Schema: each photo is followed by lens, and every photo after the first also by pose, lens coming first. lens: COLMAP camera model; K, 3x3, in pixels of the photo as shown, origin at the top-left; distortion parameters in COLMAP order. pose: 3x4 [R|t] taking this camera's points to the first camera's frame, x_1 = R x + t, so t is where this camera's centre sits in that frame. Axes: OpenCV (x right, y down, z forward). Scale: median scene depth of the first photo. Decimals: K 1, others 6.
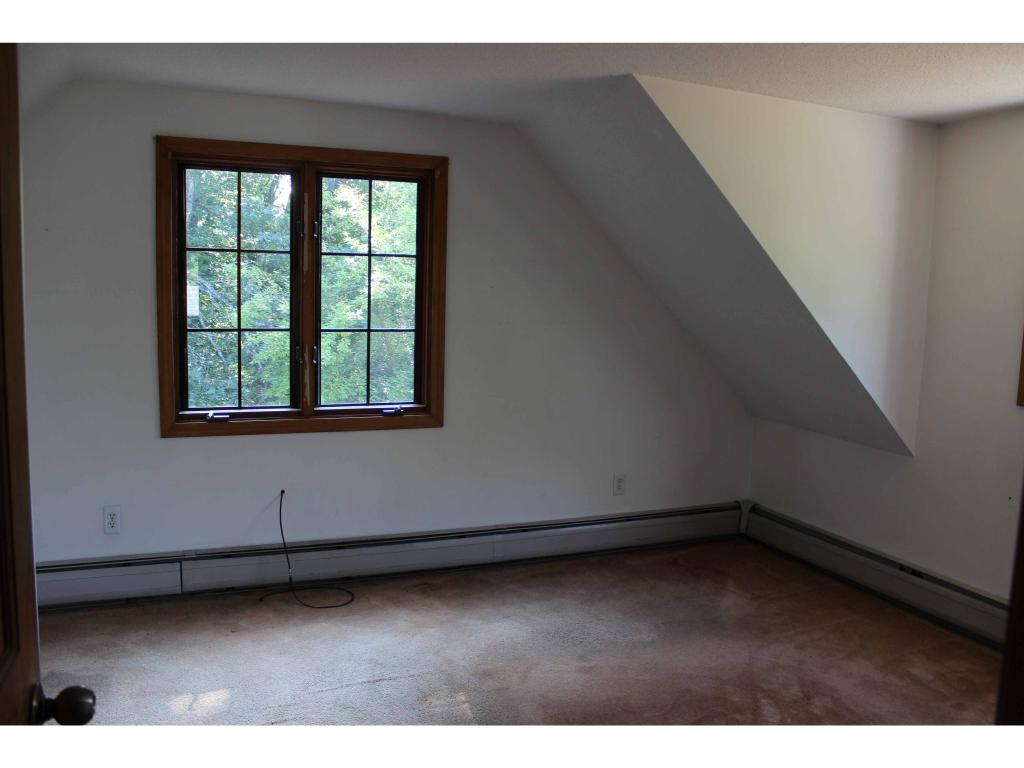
lens RADIAL K [[862.4, 0, 516.4], [0, 862.4, 388.2], [0, 0, 1]] dist [-0.160688, 0.153601]
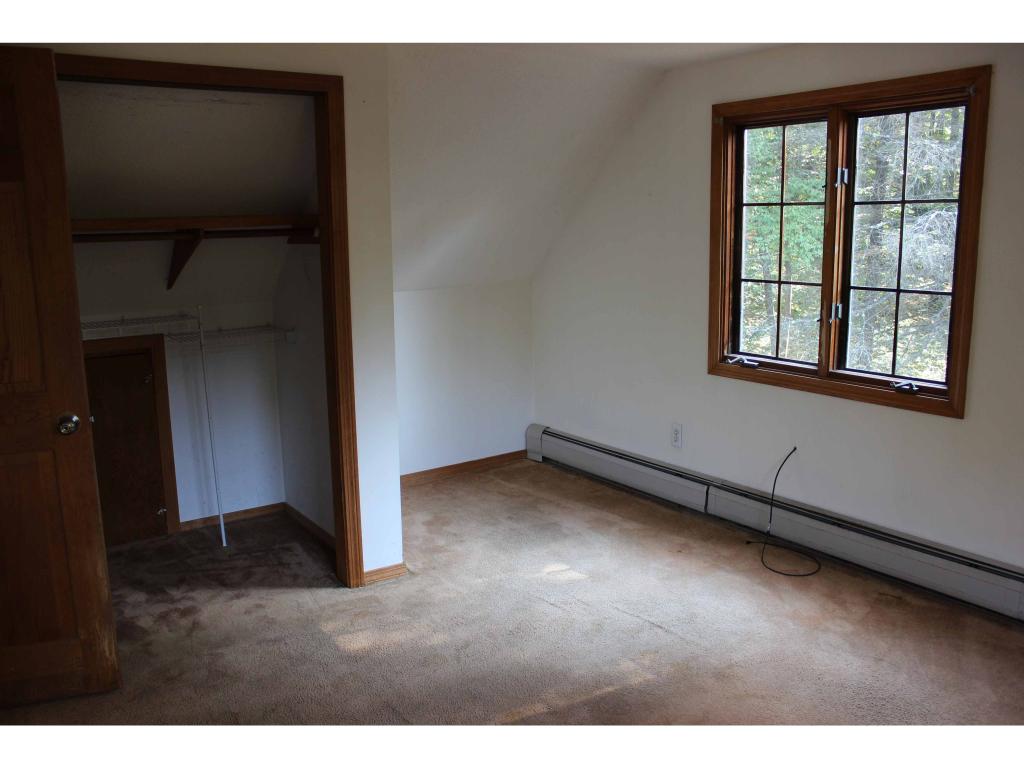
lens RADIAL K [[862.4, 0, 516.4], [0, 862.4, 388.2], [0, 0, 1]] dist [-0.160688, 0.153601]
pose [[0.207119, 0.154735, -0.966001, 0.619972], [-0.092819, 0.986067, 0.138048, -0.055182], [0.973903, 0.061070, 0.218595, 0.481879]]
